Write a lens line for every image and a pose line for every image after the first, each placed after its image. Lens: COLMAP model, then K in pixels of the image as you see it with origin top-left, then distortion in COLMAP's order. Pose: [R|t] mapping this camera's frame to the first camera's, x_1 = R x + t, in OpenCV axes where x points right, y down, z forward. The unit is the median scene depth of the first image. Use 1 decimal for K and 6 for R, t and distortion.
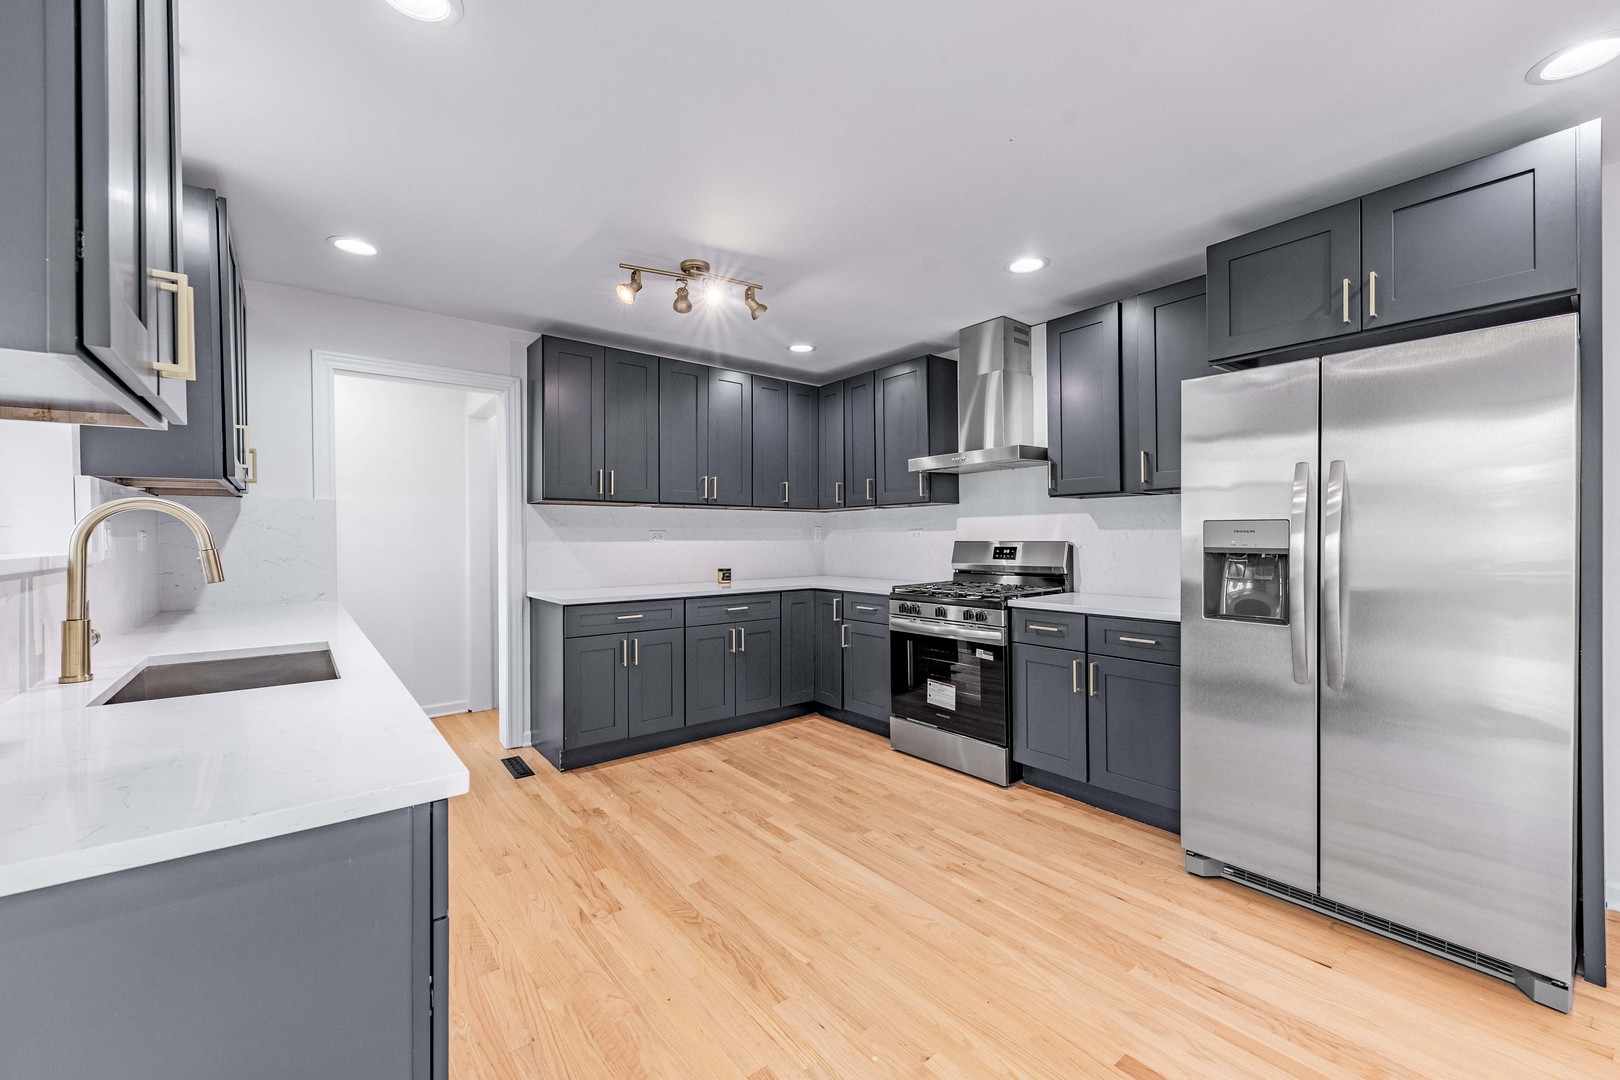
lens RADIAL K [[647.2, 0, 806.1], [0, 647.2, 536.9], [0, 0, 1]] dist [0.005815, -0.000652]
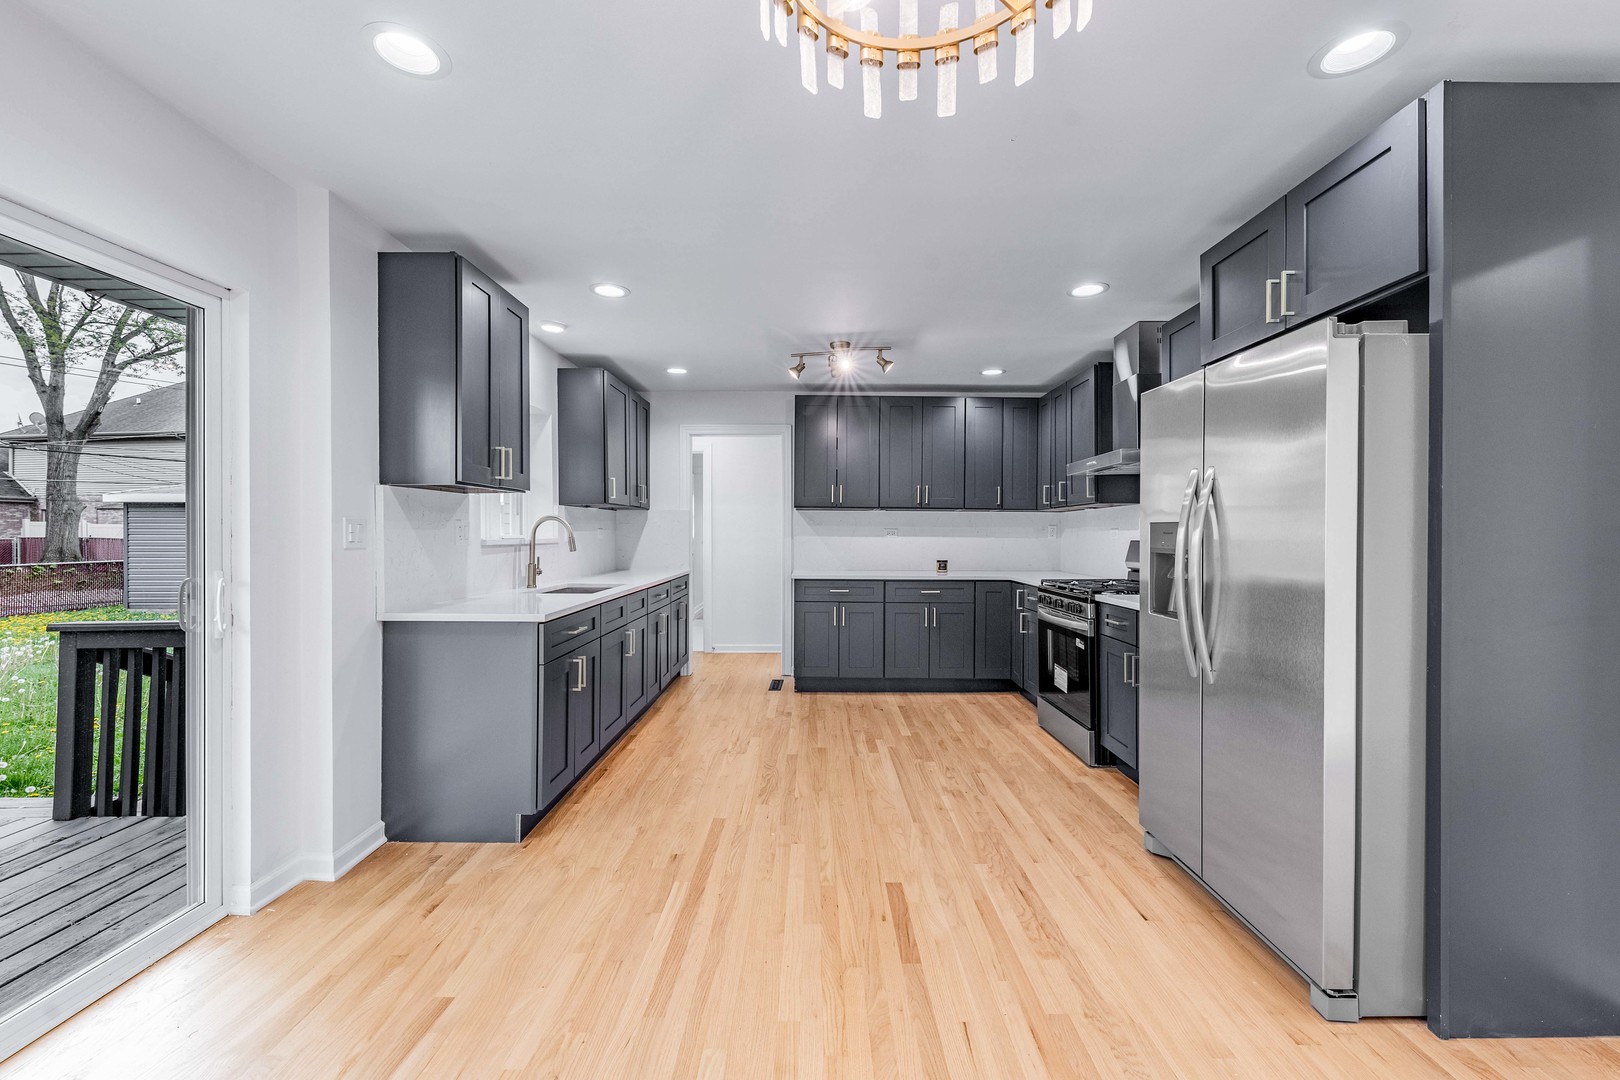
lens RADIAL K [[642.0, 0, 808.8], [0, 642.0, 535.8], [0, 0, 1]] dist [0.005835, -0.000295]
pose [[0.782697, 0.010878, -0.622308, 0.618945], [-0.008724, 0.999941, 0.006507, -0.004063], [0.622342, 0.000336, 0.782745, -0.143822]]
